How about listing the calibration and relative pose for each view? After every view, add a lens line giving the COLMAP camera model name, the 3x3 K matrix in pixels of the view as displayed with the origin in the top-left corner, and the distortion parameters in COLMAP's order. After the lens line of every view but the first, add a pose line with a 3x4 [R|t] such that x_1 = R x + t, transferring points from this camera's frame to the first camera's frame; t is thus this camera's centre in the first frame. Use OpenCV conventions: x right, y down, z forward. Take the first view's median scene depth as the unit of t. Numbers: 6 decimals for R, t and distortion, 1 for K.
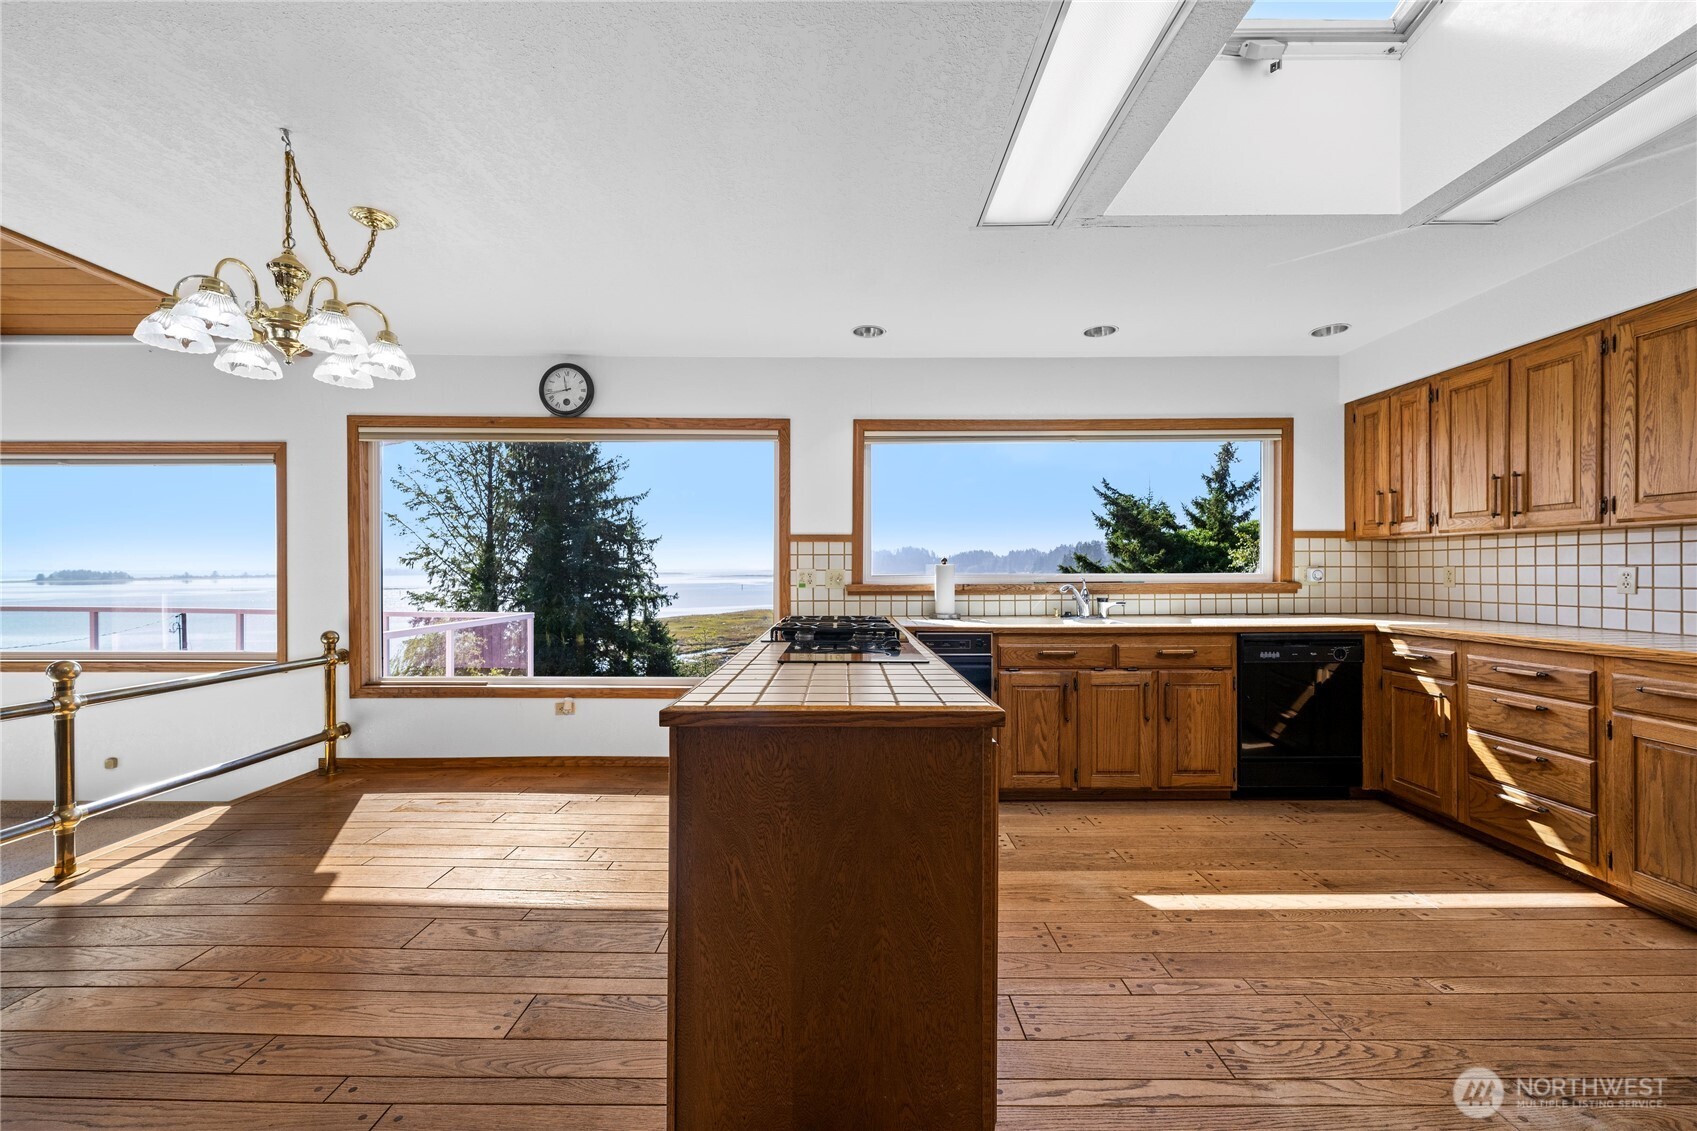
lens RADIAL K [[668.2, 0, 845.2], [0, 668.2, 568.3], [0, 0, 1]] dist [-0.000439, -0.000076]
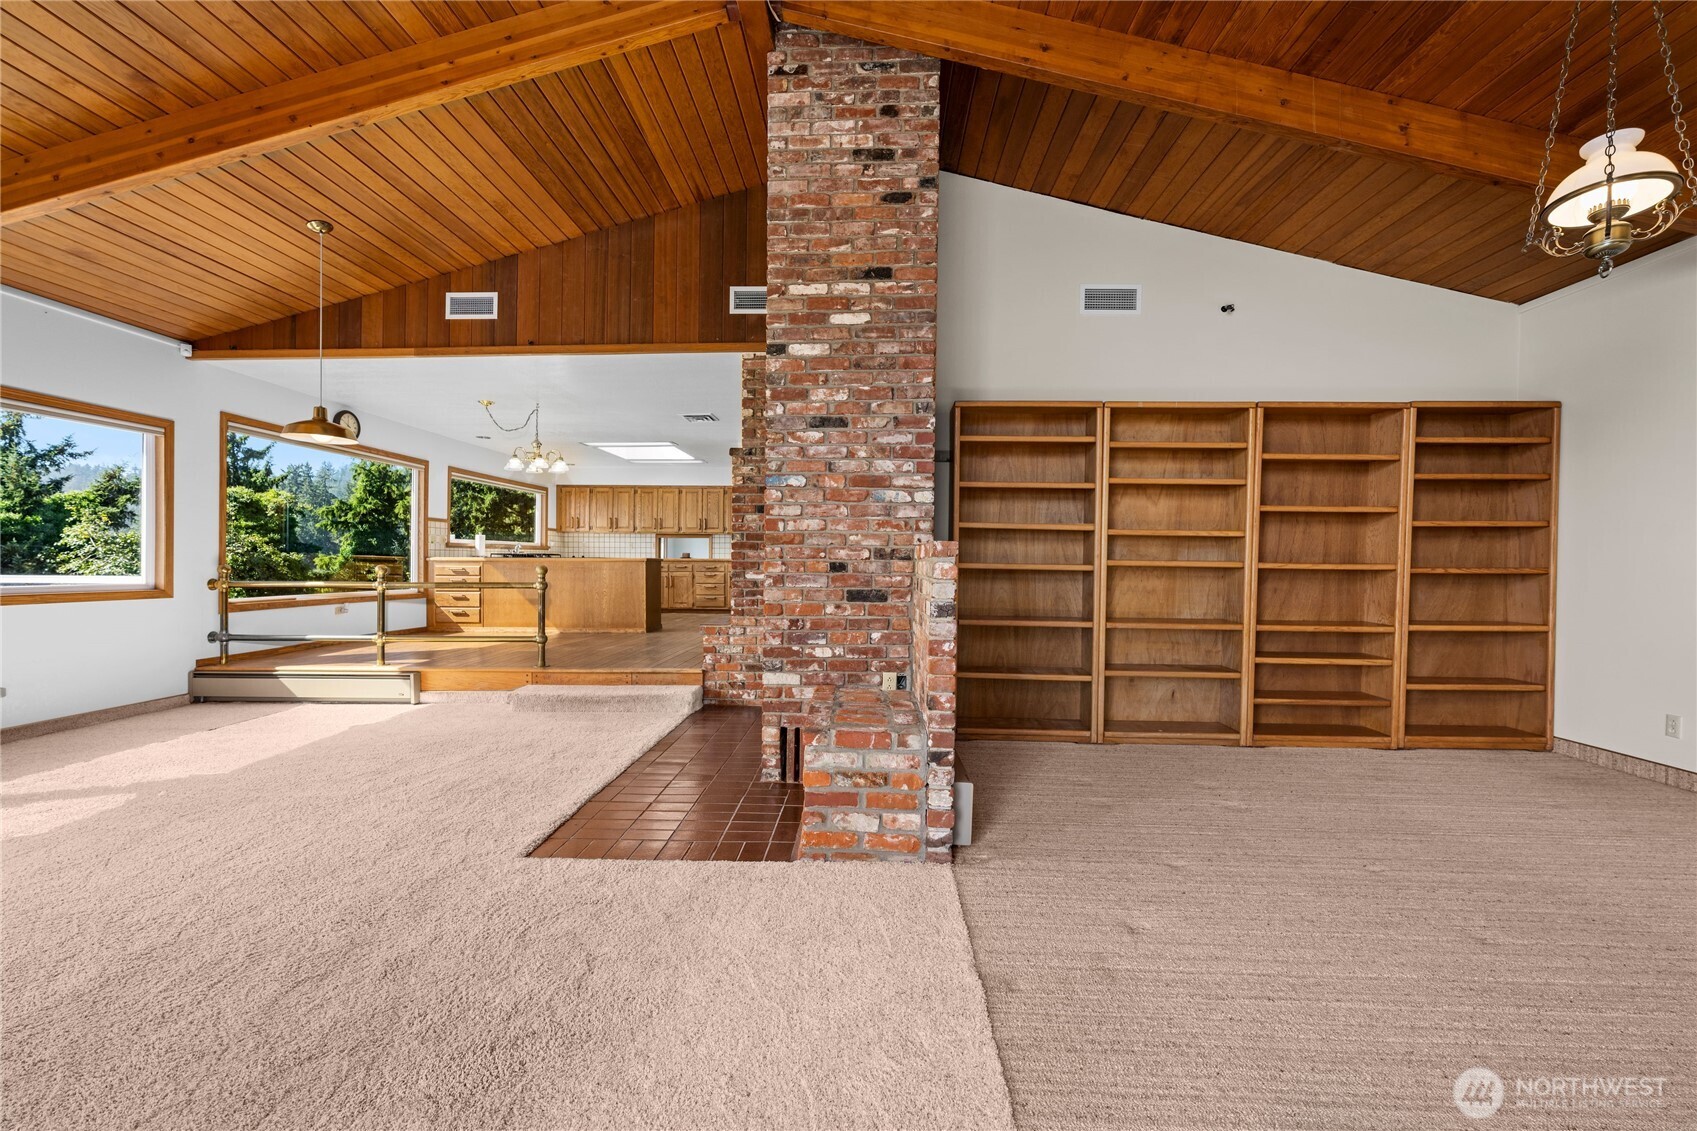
lens RADIAL K [[668.2, 0, 841.9], [0, 668.2, 568.8], [0, 0, 1]] dist [-0.000439, -0.000076]
pose [[0.043091, -0.009847, 0.999023, -2.117027], [-0.011037, 0.999886, 0.010331, 0.073529], [-0.999010, -0.011471, 0.042977, -0.361774]]
